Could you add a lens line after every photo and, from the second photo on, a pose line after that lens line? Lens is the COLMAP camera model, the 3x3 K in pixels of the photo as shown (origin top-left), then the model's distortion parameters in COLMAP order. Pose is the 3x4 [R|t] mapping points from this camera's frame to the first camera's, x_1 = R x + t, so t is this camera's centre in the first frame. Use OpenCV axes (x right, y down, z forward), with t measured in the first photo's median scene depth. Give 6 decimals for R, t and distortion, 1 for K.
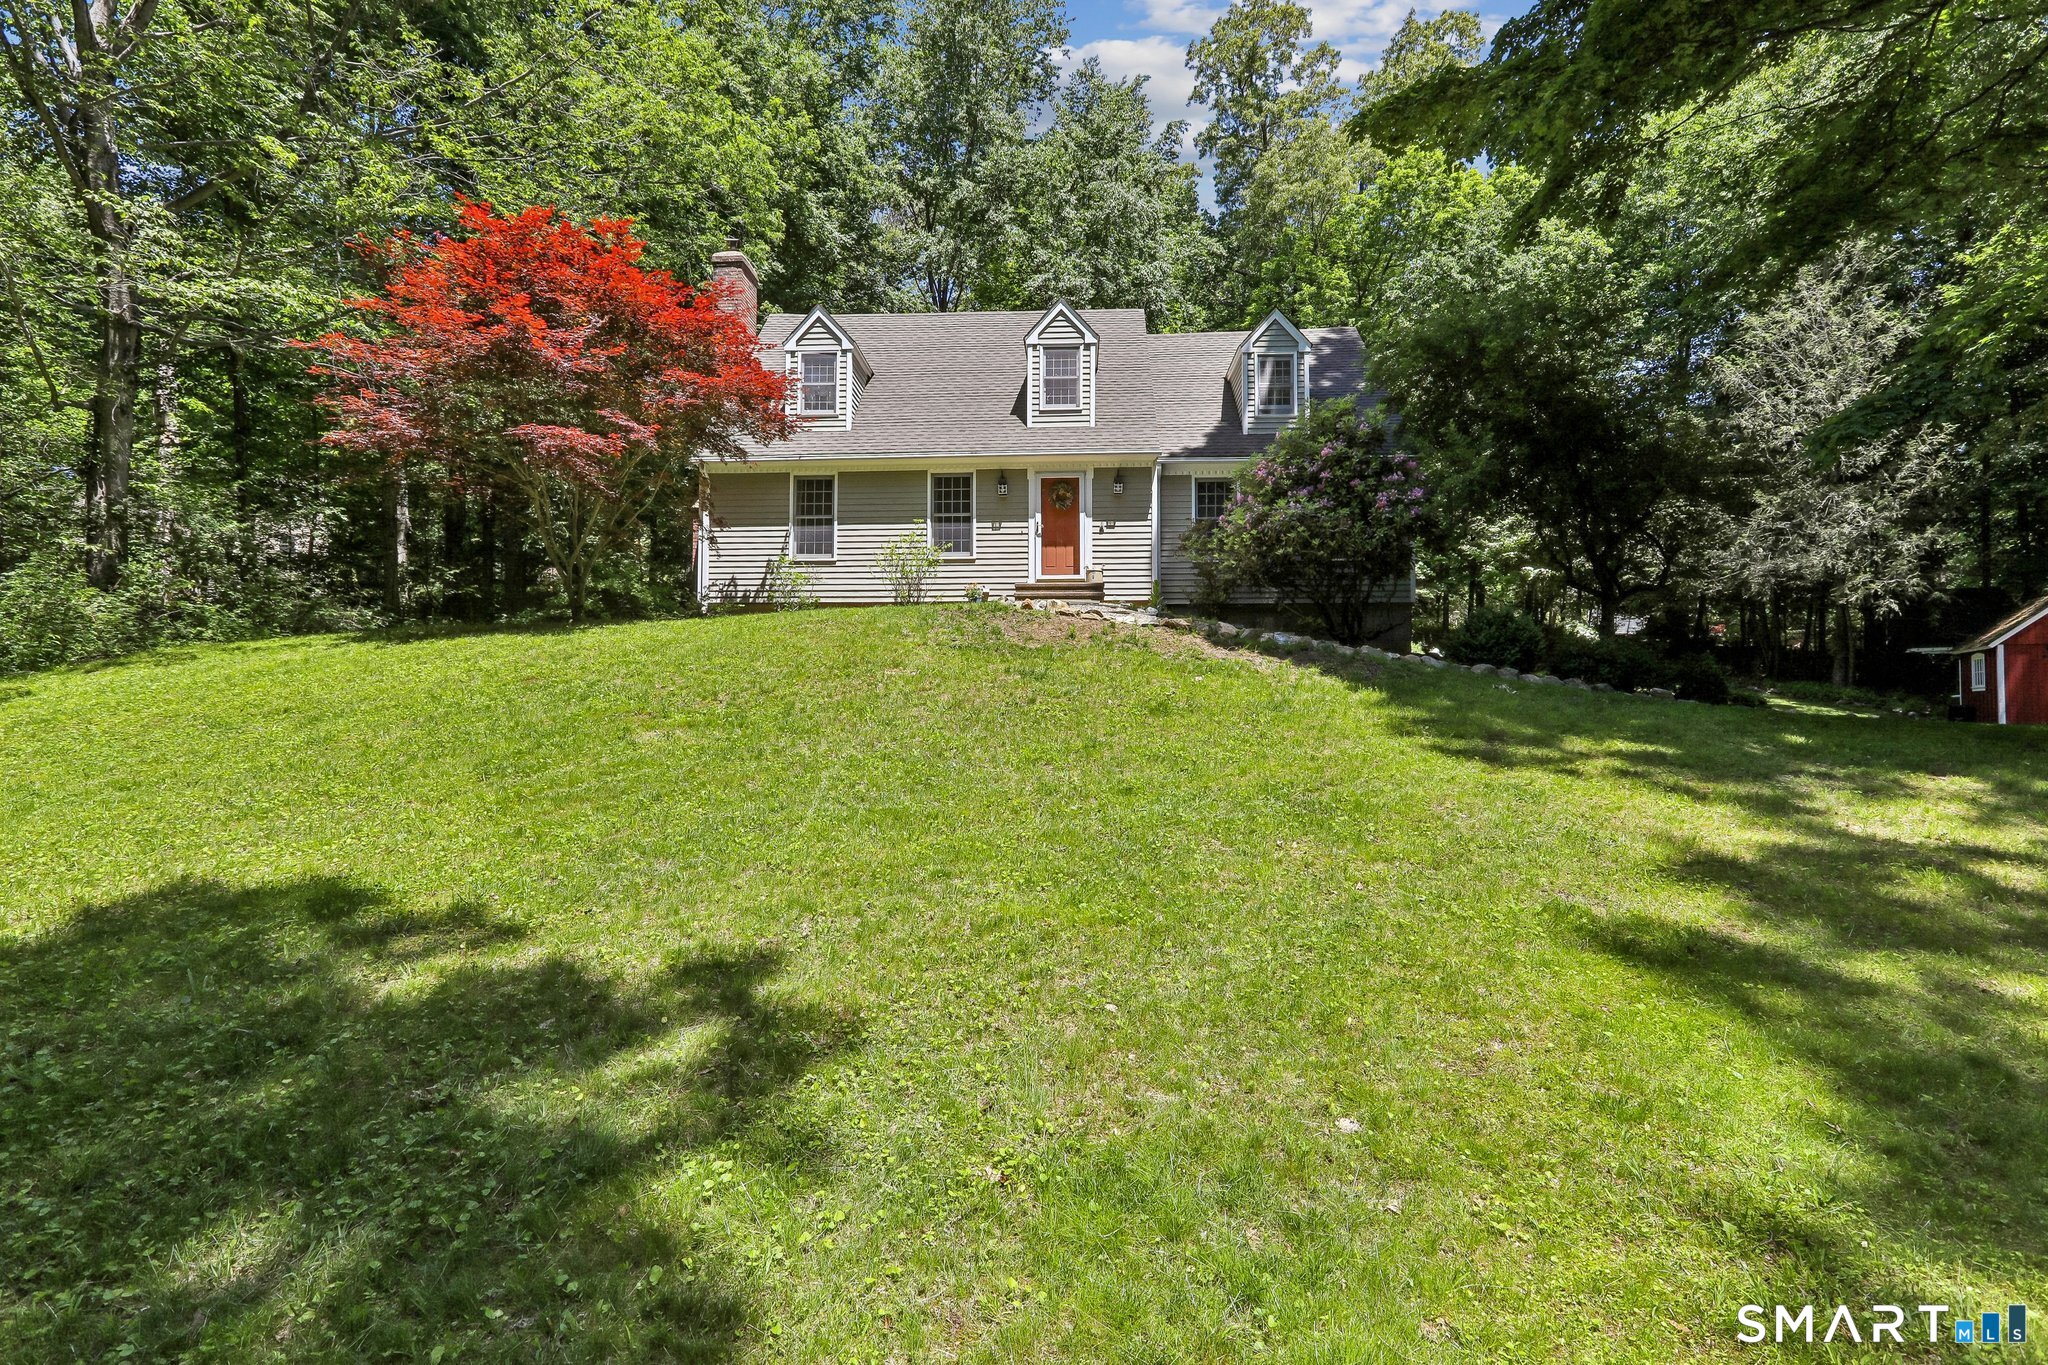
lens RADIAL K [[925.7, 0, 1023.5], [0, 925.7, 679.4], [0, 0, 1]] dist [0.014909, -0.000003]
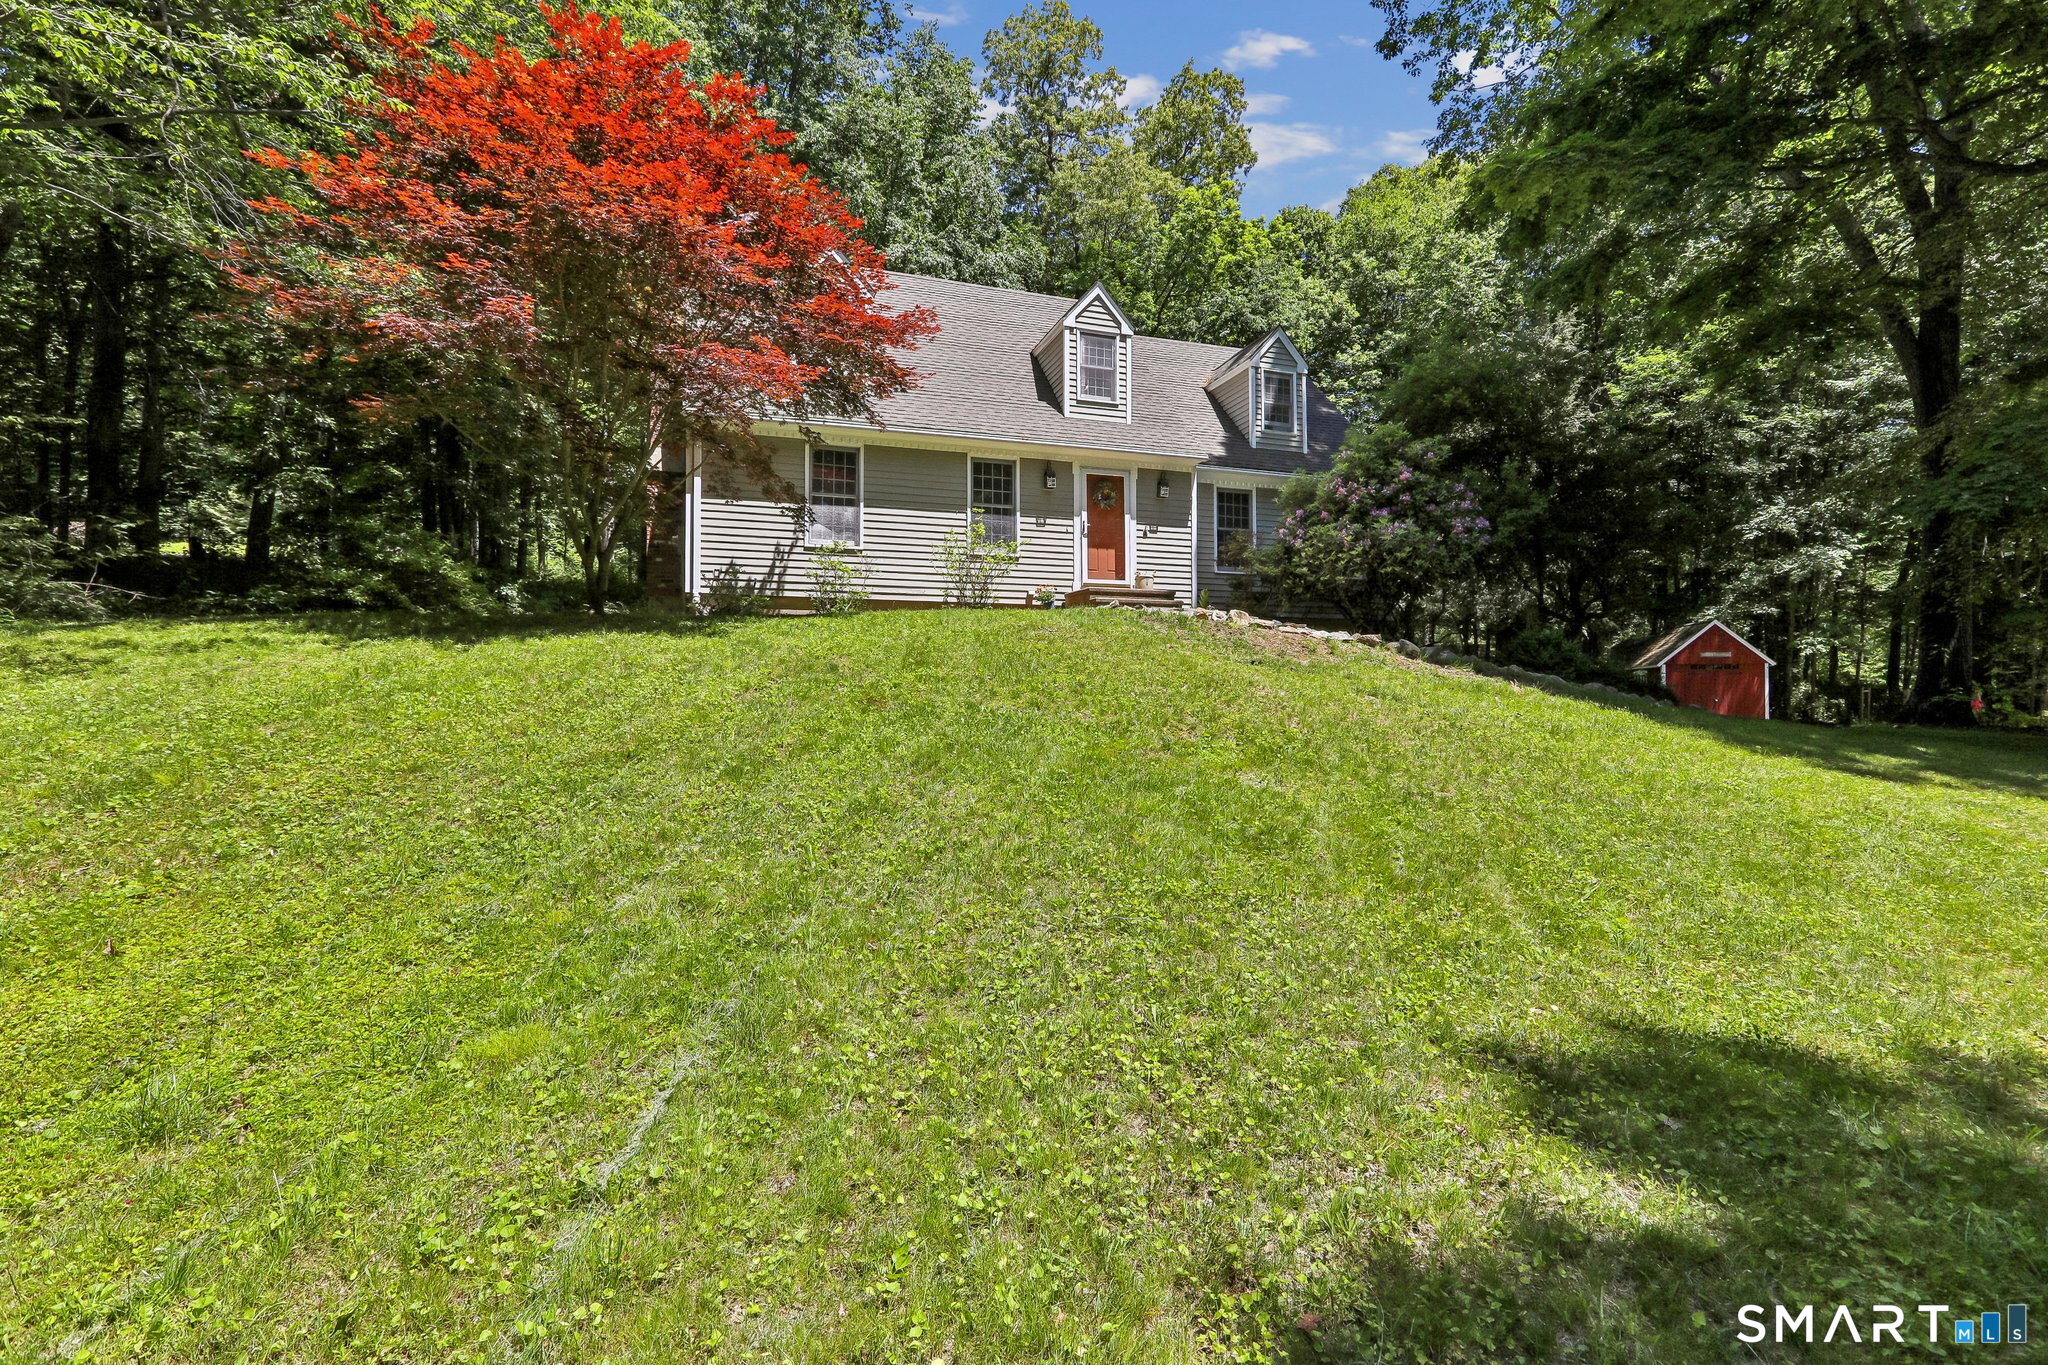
lens RADIAL K [[929.4, 0, 1028.6], [0, 929.4, 699.9], [0, 0, 1]] dist [0.013365, -0.000213]
pose [[0.927832, -0.000389, 0.372998, -0.379443], [-0.008611, 0.999711, 0.022462, -0.010688], [-0.372899, -0.024053, 0.927560, 0.148444]]
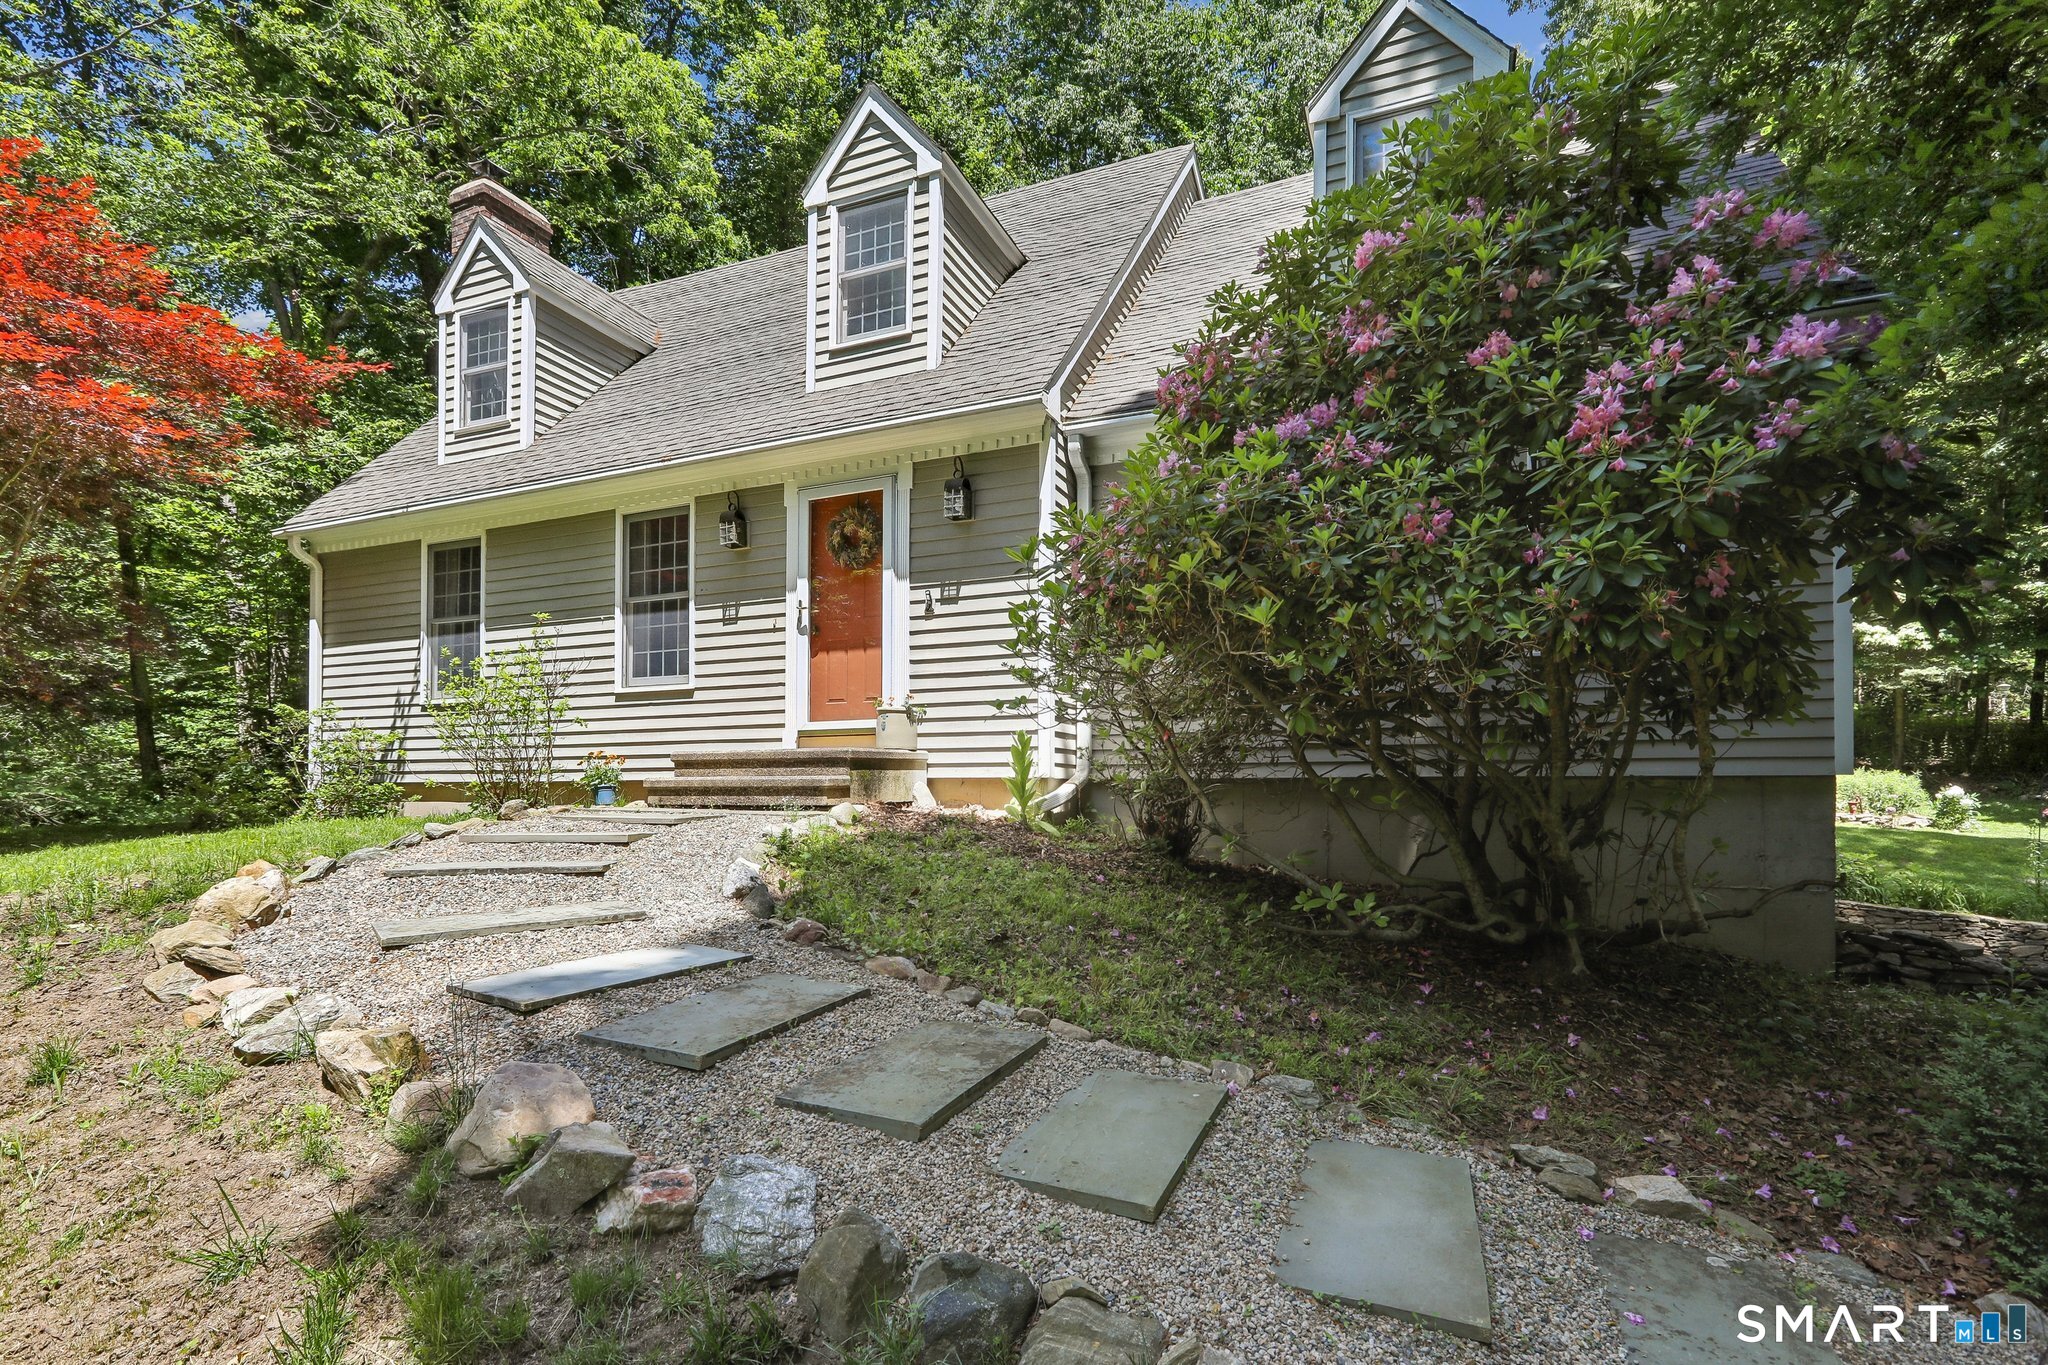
lens RADIAL K [[961.7, 0, 1026.4], [0, 961.7, 791.0], [0, 0, 1]] dist [0.012304, 0.000266]
pose [[0.939305, -0.000656, -0.343082, 0.271192], [0.008537, 0.999733, 0.021460, -0.086651], [0.342976, -0.023086, 0.939060, 0.594352]]
